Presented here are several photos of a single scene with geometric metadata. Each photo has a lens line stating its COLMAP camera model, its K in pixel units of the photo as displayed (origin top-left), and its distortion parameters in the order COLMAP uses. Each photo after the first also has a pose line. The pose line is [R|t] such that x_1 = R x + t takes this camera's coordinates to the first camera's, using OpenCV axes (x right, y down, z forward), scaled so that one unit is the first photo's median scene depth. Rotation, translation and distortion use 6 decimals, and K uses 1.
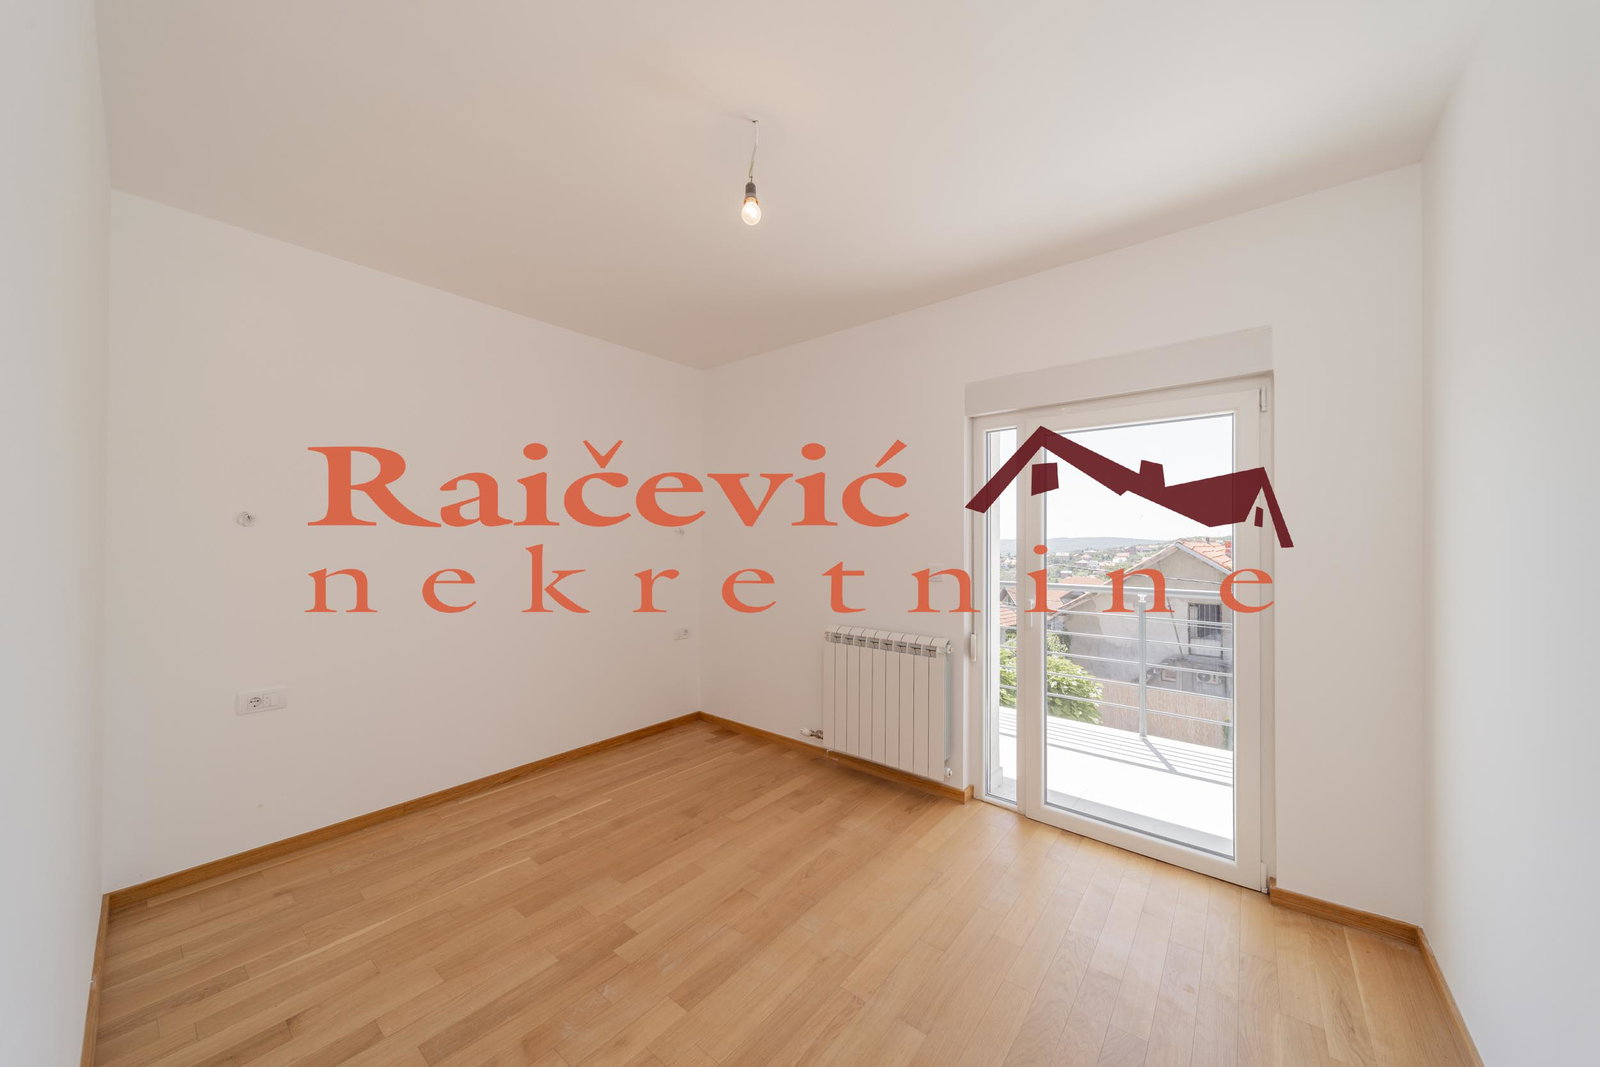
lens RADIAL K [[561.8, 0, 796.0], [0, 561.8, 539.3], [0, 0, 1]] dist [0.000191, -0.000042]
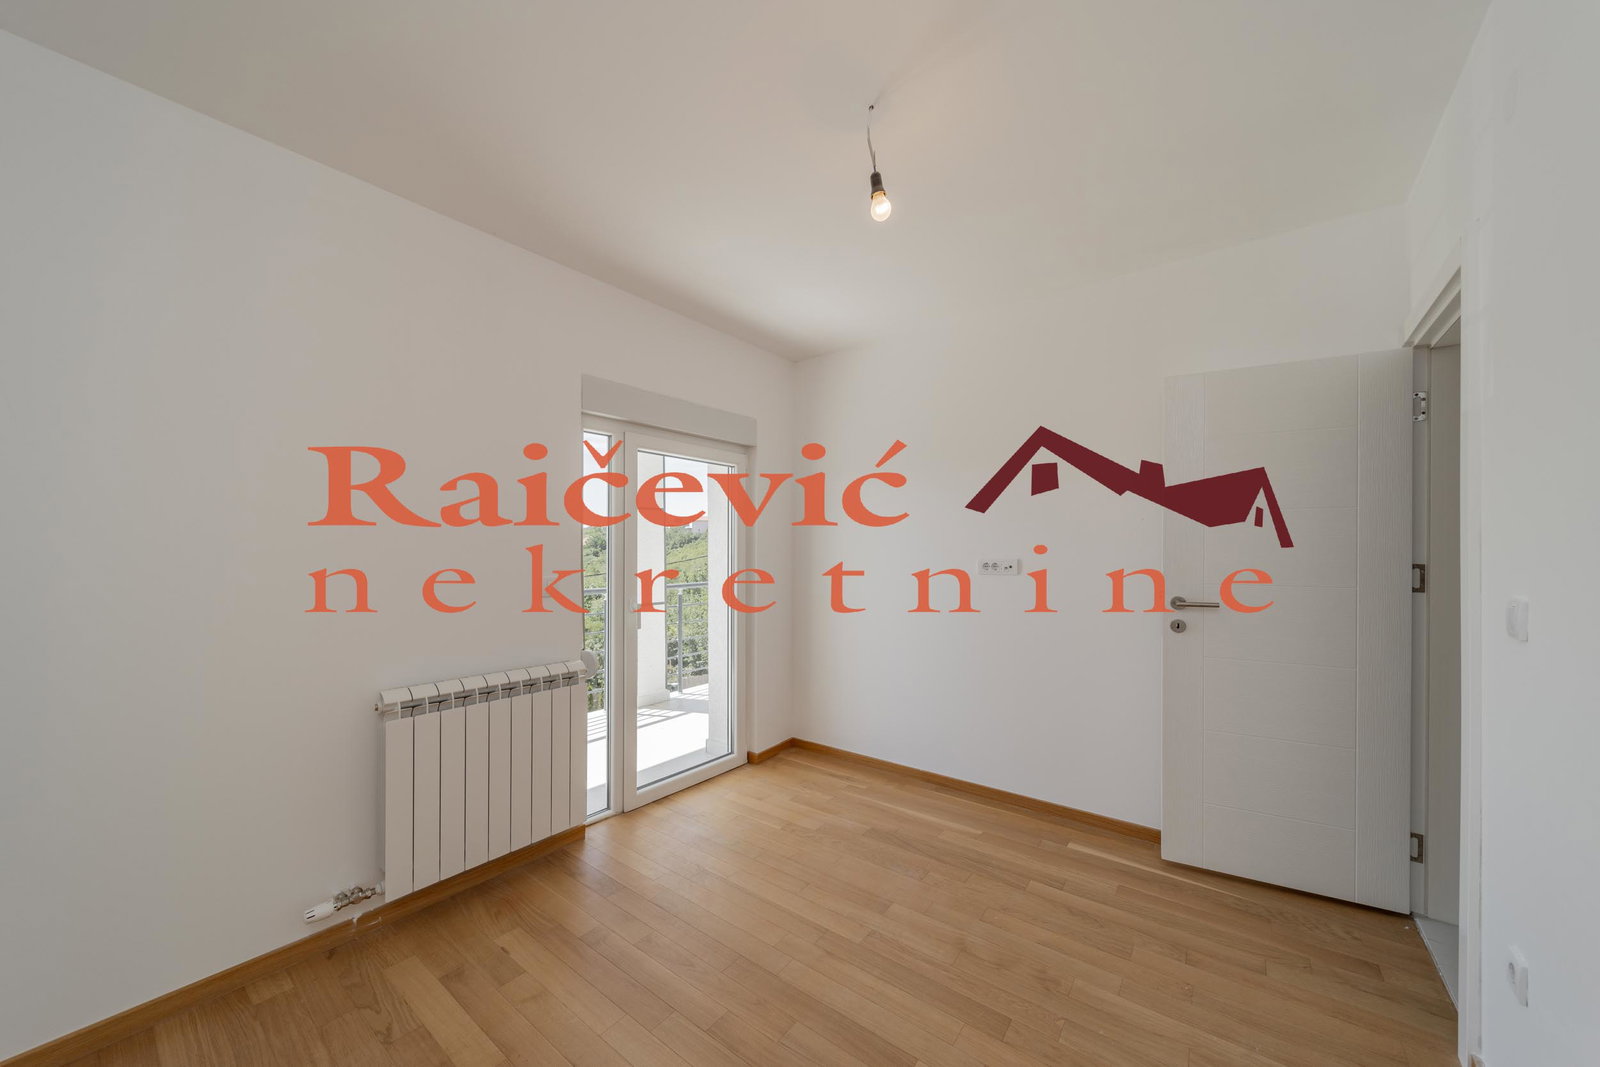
lens RADIAL K [[560.8, 0, 796.6], [0, 560.8, 547.3], [0, 0, 1]] dist [0.000082, -0.000081]
pose [[-0.029302, 0.004619, 0.999560, -0.691936], [-0.006923, 0.999964, -0.004824, 0.004208], [-0.999547, -0.007062, -0.029269, 0.769263]]
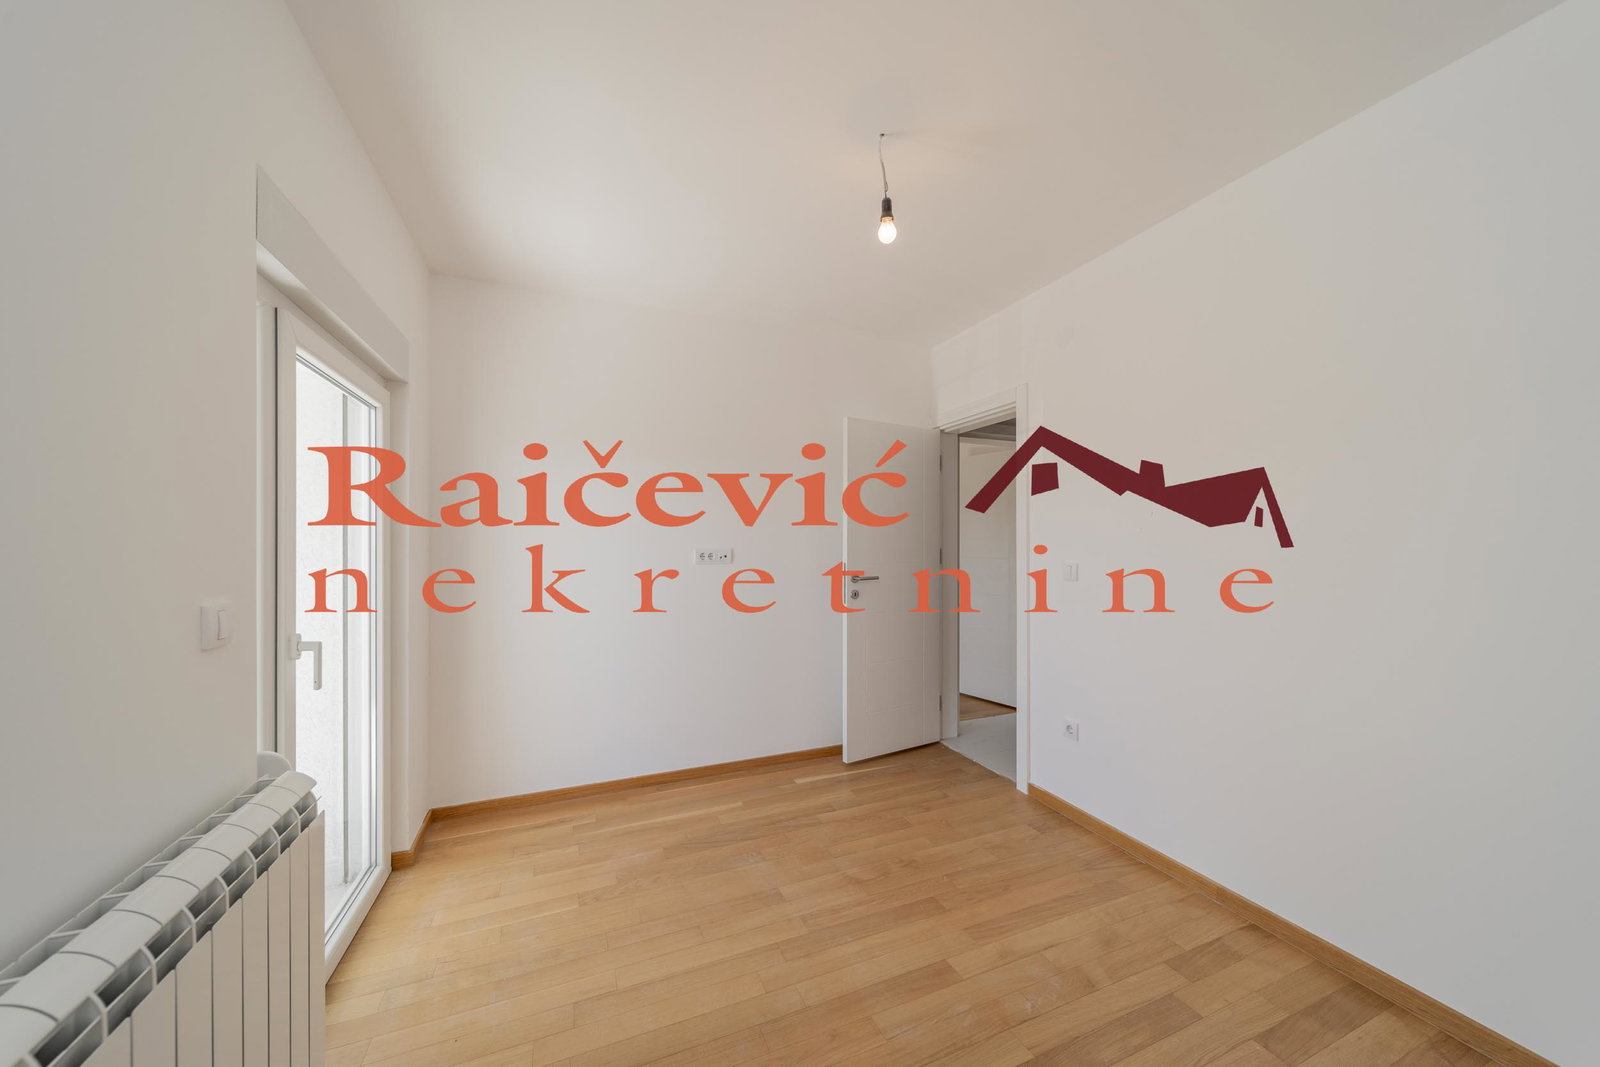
lens RADIAL K [[561.8, 0, 796.0], [0, 561.8, 539.3], [0, 0, 1]] dist [0.000191, -0.000042]
pose [[-0.876955, 0.001992, 0.480569, -0.294549], [-0.002196, 0.999964, -0.008152, 0.007288], [-0.480568, -0.008205, -0.876919, 1.331330]]
